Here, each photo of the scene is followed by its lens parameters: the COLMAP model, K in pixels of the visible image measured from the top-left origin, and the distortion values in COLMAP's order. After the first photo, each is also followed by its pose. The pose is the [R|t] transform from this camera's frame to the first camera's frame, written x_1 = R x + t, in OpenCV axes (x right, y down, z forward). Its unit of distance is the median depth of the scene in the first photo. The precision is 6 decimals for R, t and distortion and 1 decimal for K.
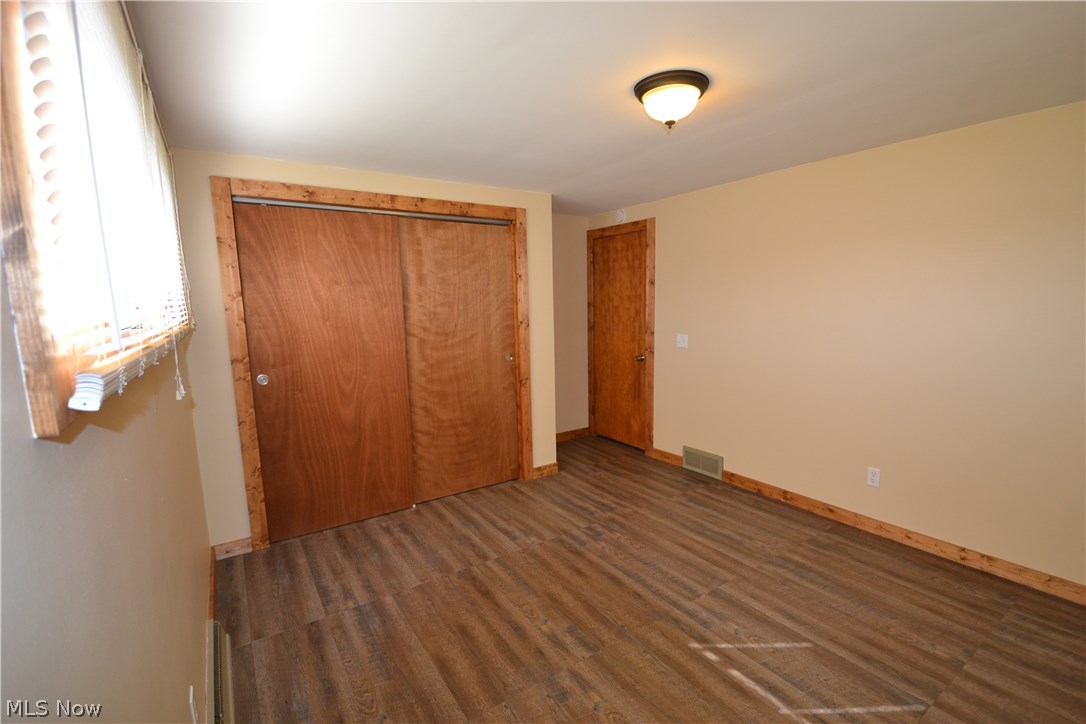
lens RADIAL K [[490.3, 0, 543.0], [0, 490.3, 362.0], [0, 0, 1]] dist [-0.002212, -0.000957]
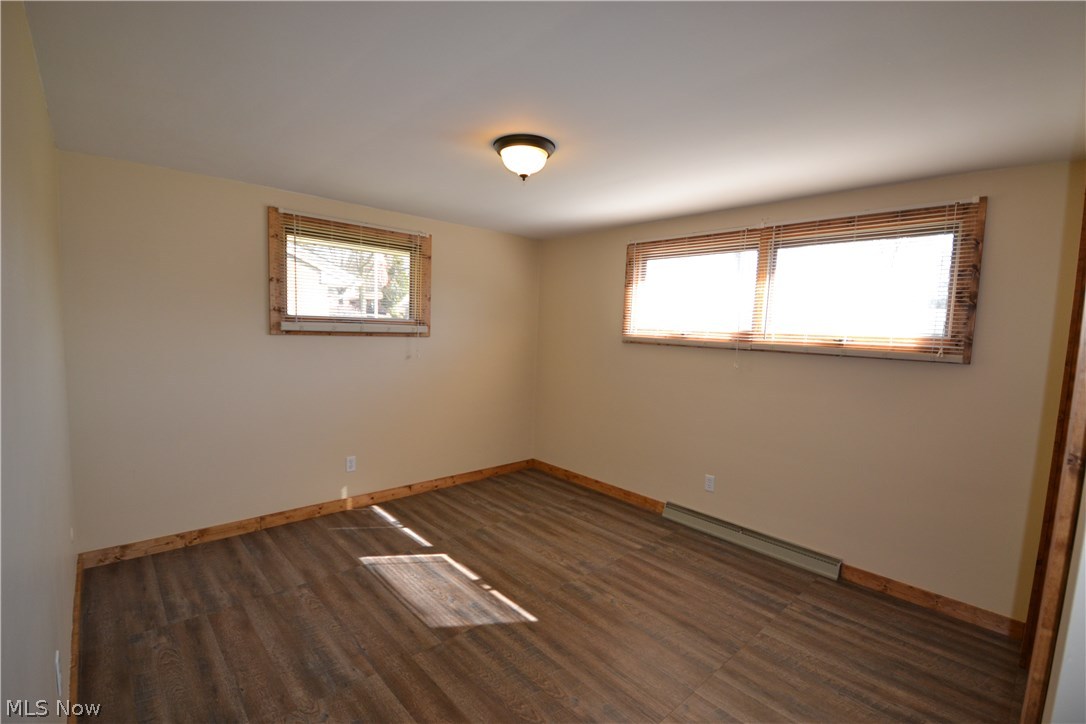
lens RADIAL K [[490.3, 0, 543.0], [0, 490.3, 362.0], [0, 0, 1]] dist [-0.002212, -0.000957]
pose [[-0.987638, -0.002689, -0.156727, 0.348860], [-0.035466, 0.977758, 0.206718, -0.257195], [0.152685, 0.209721, -0.965766, 1.965953]]
